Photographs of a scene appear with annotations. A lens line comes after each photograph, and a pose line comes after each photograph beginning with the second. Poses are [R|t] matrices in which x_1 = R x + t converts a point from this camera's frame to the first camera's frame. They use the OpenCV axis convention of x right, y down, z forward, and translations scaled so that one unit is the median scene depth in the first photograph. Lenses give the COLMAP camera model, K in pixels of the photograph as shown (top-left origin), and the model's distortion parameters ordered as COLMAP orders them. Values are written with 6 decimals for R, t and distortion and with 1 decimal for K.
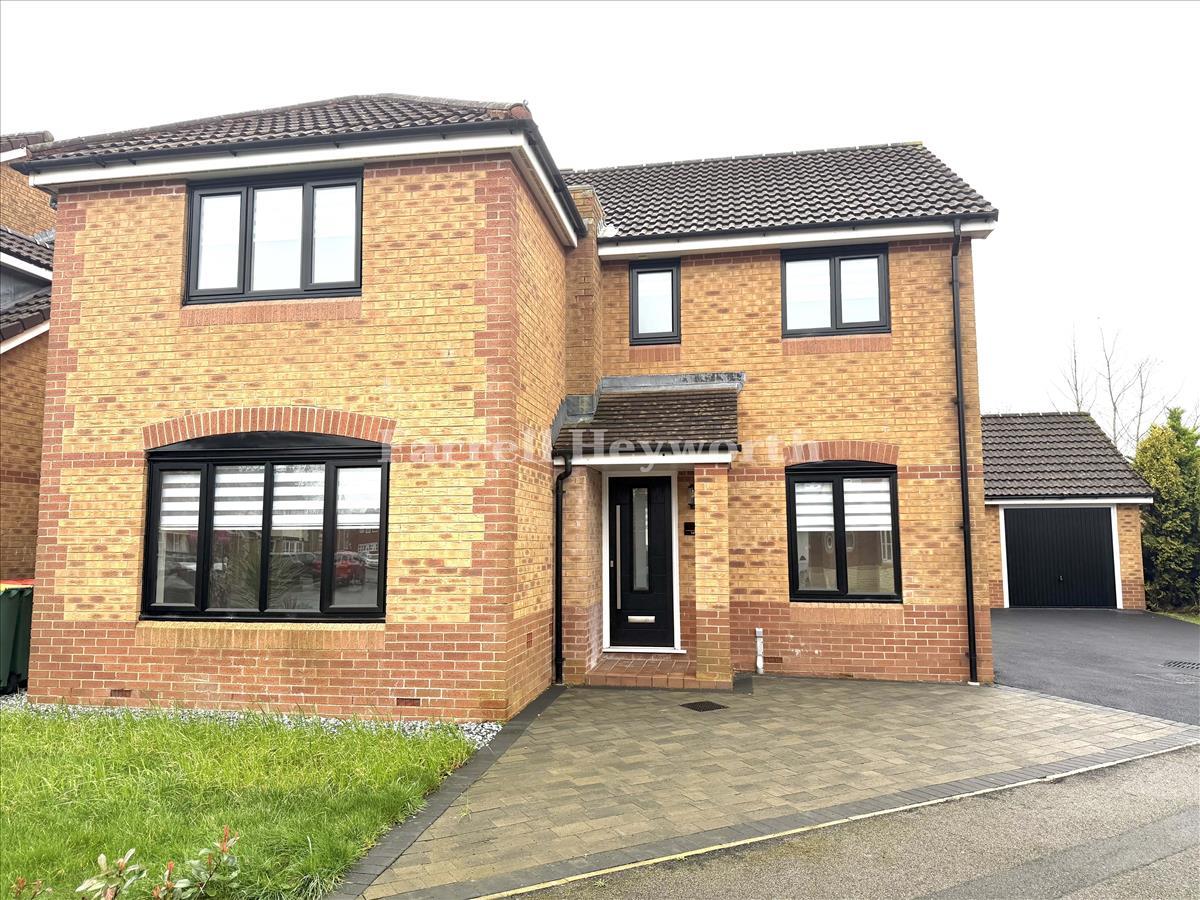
lens RADIAL K [[834.4, 0, 598.3], [0, 834.4, 453.6], [0, 0, 1]] dist [0.002636, 0.000214]
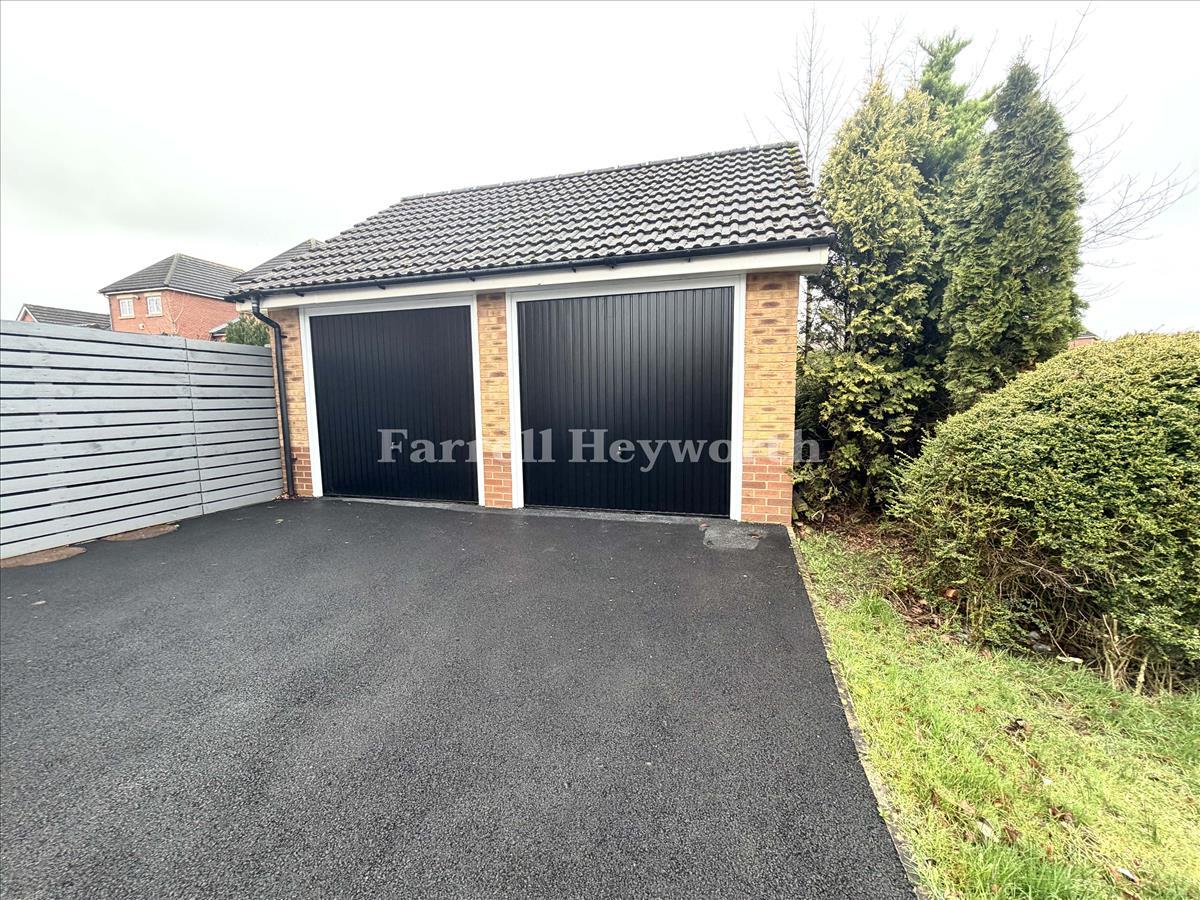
lens RADIAL K [[477.8, 0, 601.9], [0, 477.8, 447.3], [0, 0, 1]] dist [0.002893, 0.000205]
pose [[0.995323, 0.002749, -0.096560, 0.576906], [0.017847, 0.977154, 0.211782, 0.092377], [0.094936, -0.212515, 0.972535, 0.751561]]
